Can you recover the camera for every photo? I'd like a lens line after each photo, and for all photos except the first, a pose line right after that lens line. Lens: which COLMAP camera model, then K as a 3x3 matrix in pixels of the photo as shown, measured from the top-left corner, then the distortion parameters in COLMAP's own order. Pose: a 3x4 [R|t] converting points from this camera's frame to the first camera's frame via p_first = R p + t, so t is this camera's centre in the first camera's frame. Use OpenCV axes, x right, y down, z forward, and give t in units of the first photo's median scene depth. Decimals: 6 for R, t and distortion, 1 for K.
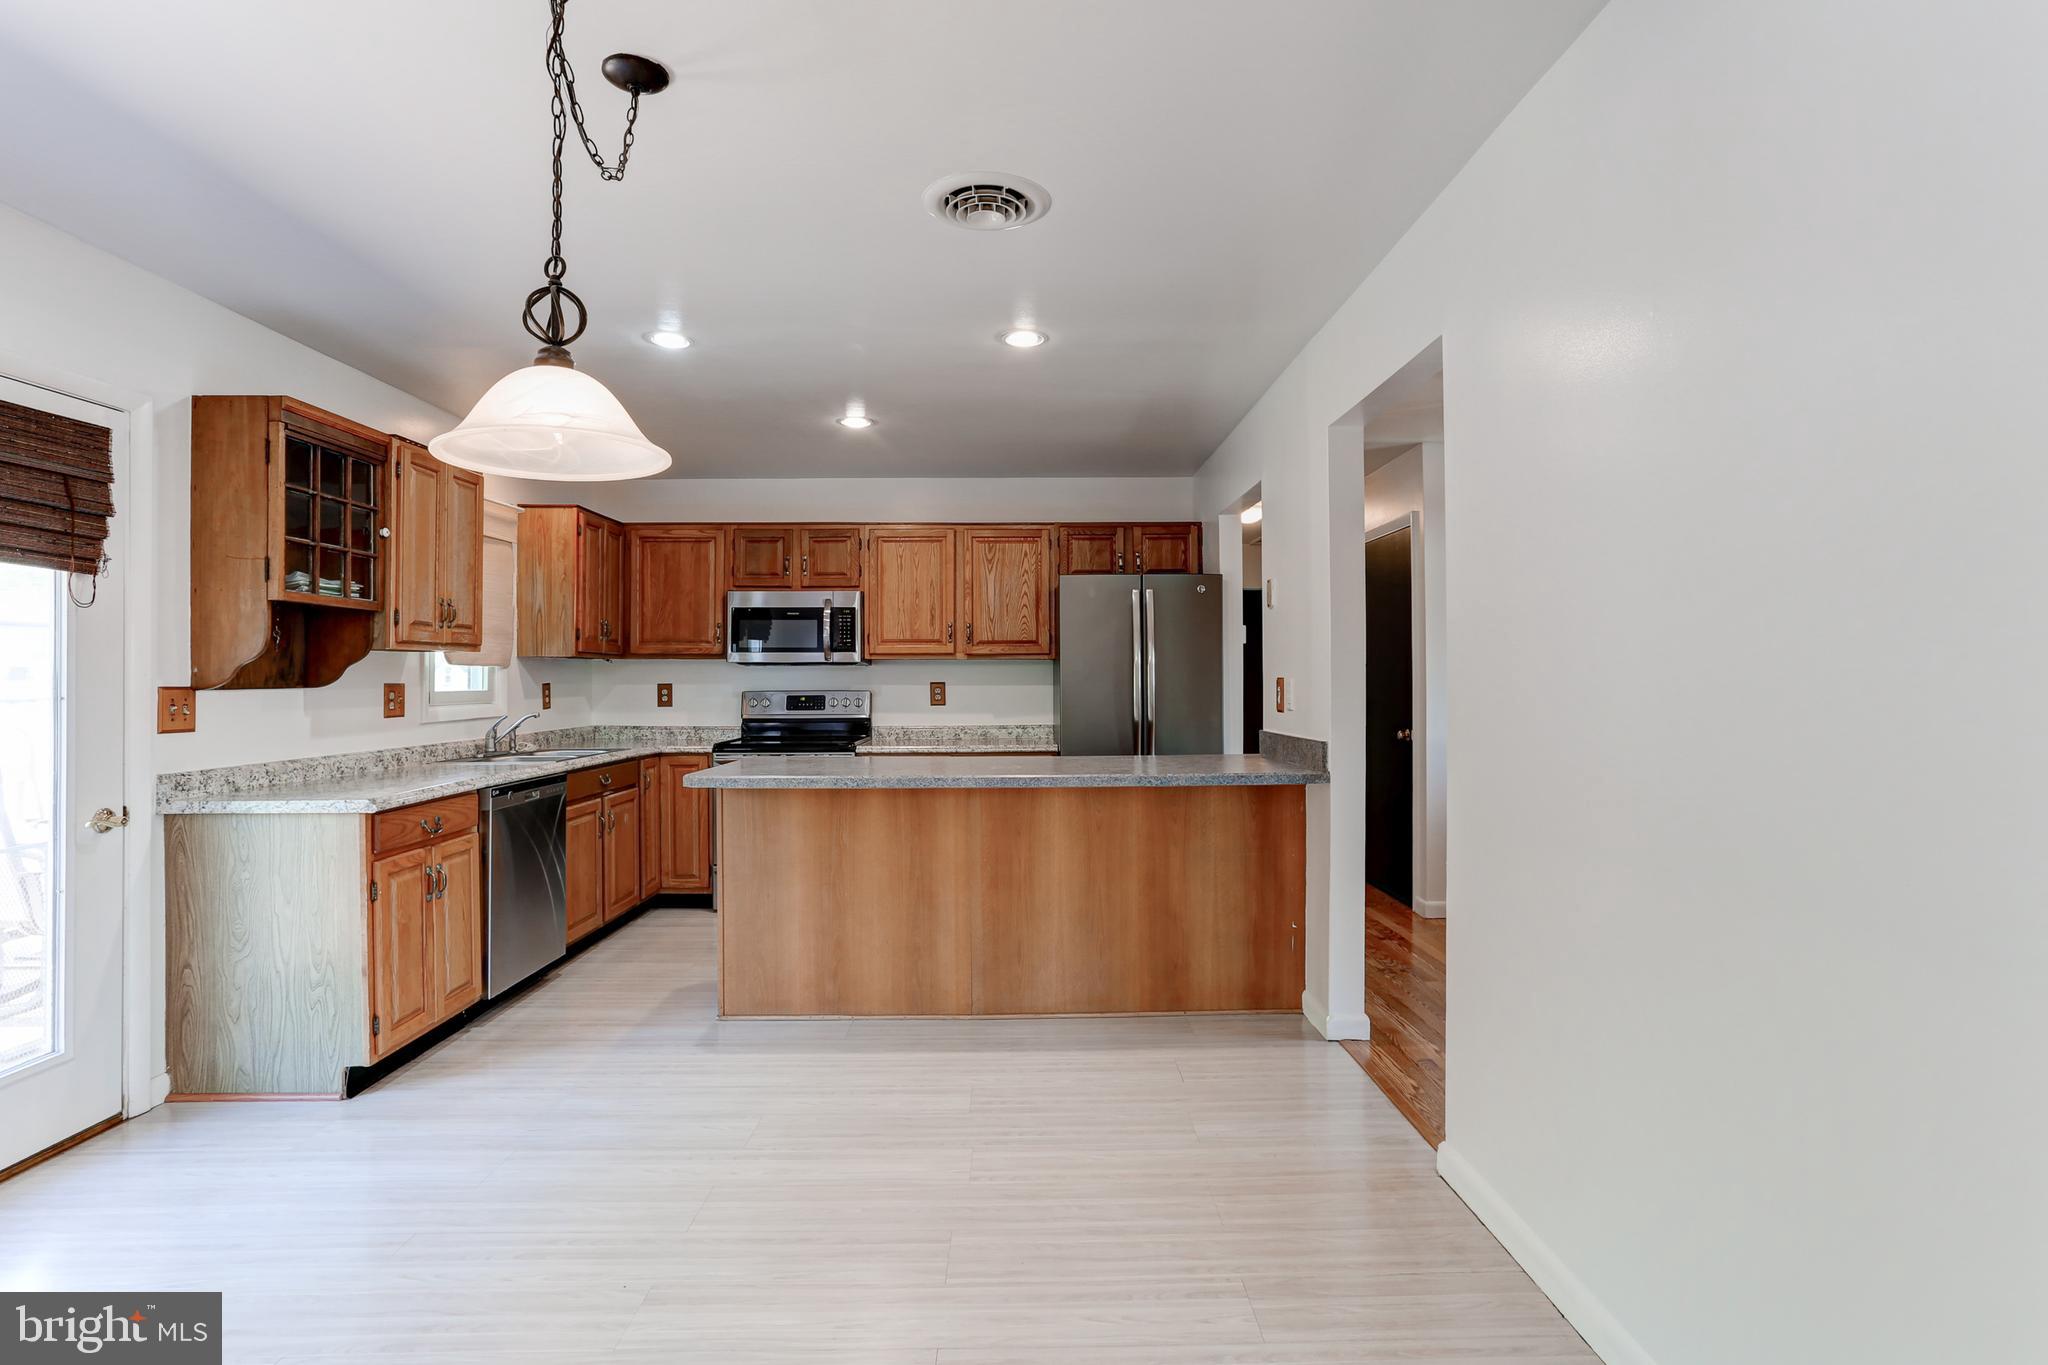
lens RADIAL K [[1007.5, 0, 1041.6], [0, 1007.5, 670.2], [0, 0, 1]] dist [-0.052303, 0.023339]
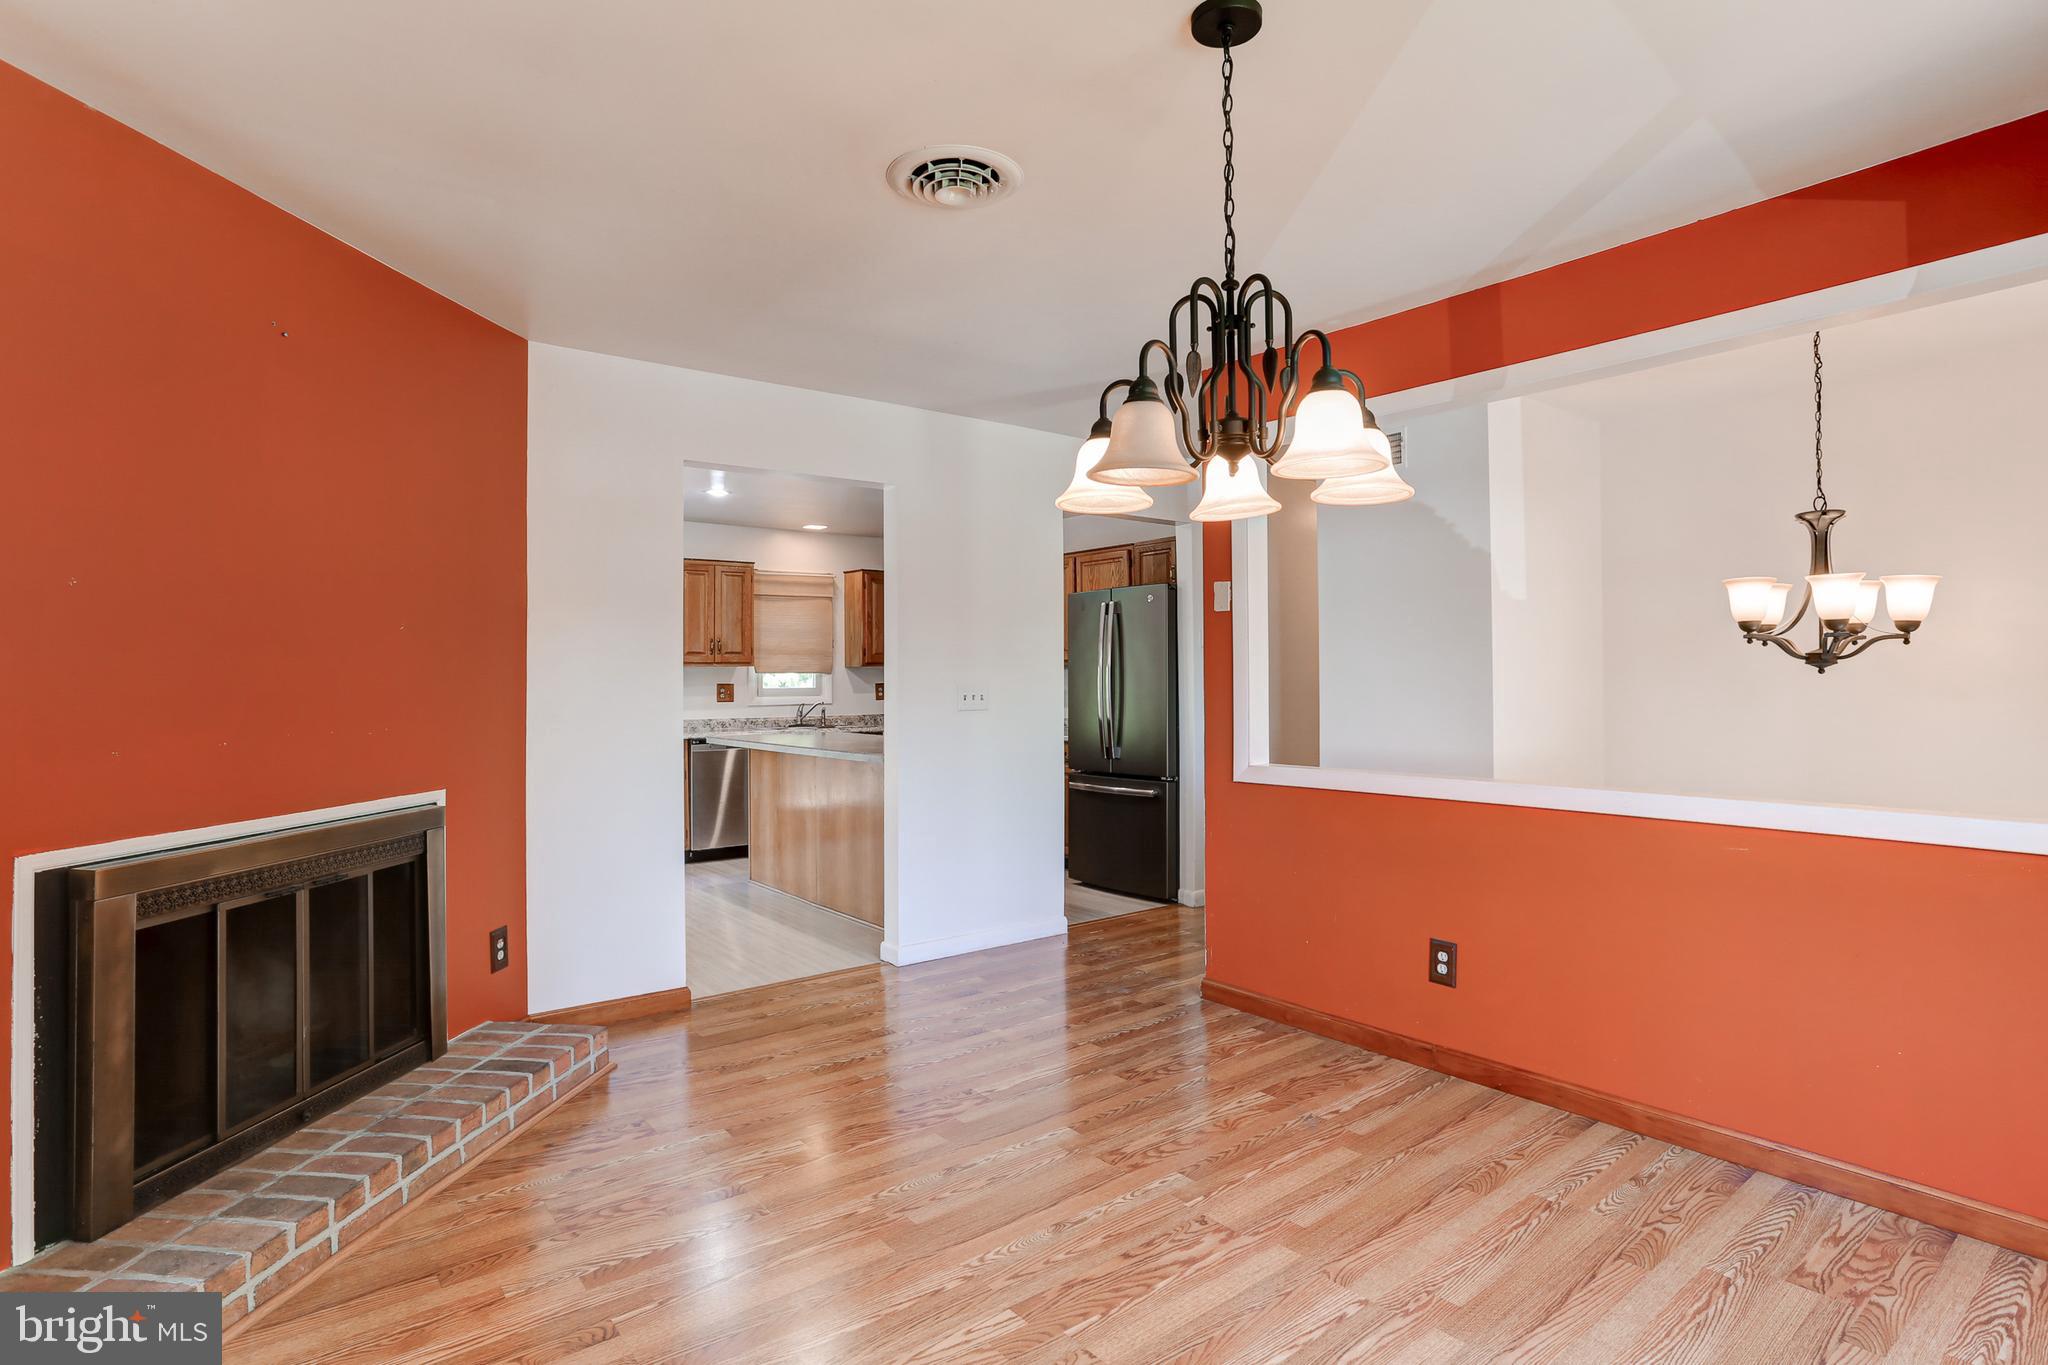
lens RADIAL K [[1037.6, 0, 1038.7], [0, 1037.6, 676.6], [0, 0, 1]] dist [-0.056738, 0.028518]
pose [[0.608634, -0.001686, -0.793449, 1.144075], [0.008670, 0.999952, 0.004526, -0.003395], [0.793404, -0.009634, 0.608619, 0.265765]]
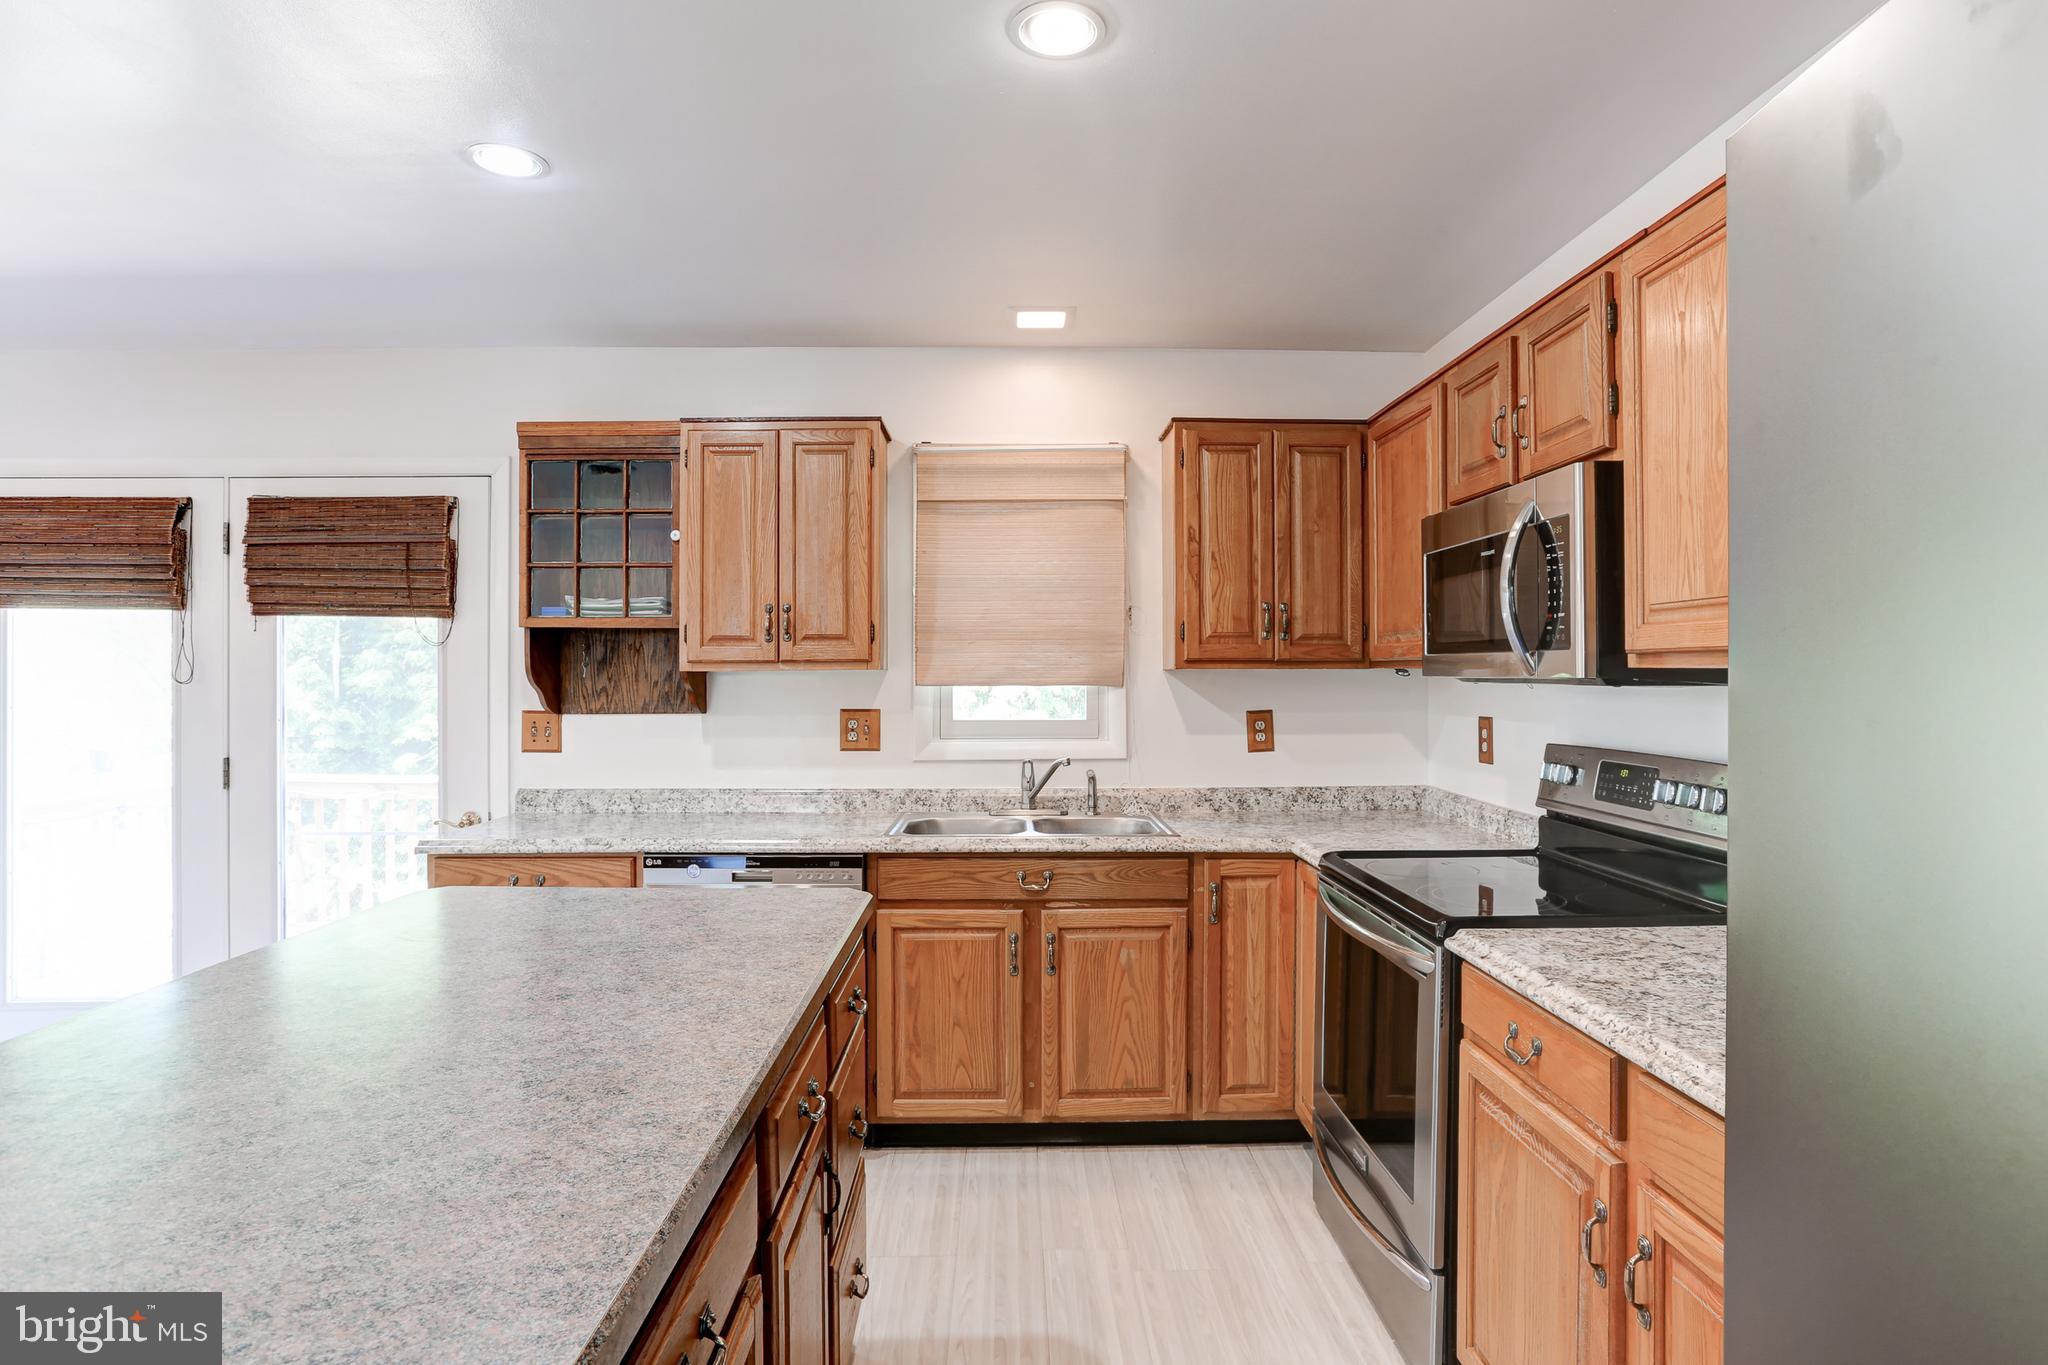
lens RADIAL K [[1071.1, 0, 1027.8], [0, 1071.1, 674.0], [0, 0, 1]] dist [-0.058745, 0.032337]
pose [[0.003651, 0.002540, -0.999990, 0.209939], [0.008758, 0.999958, 0.002572, -0.015454], [0.999955, -0.008767, 0.003628, 1.047932]]
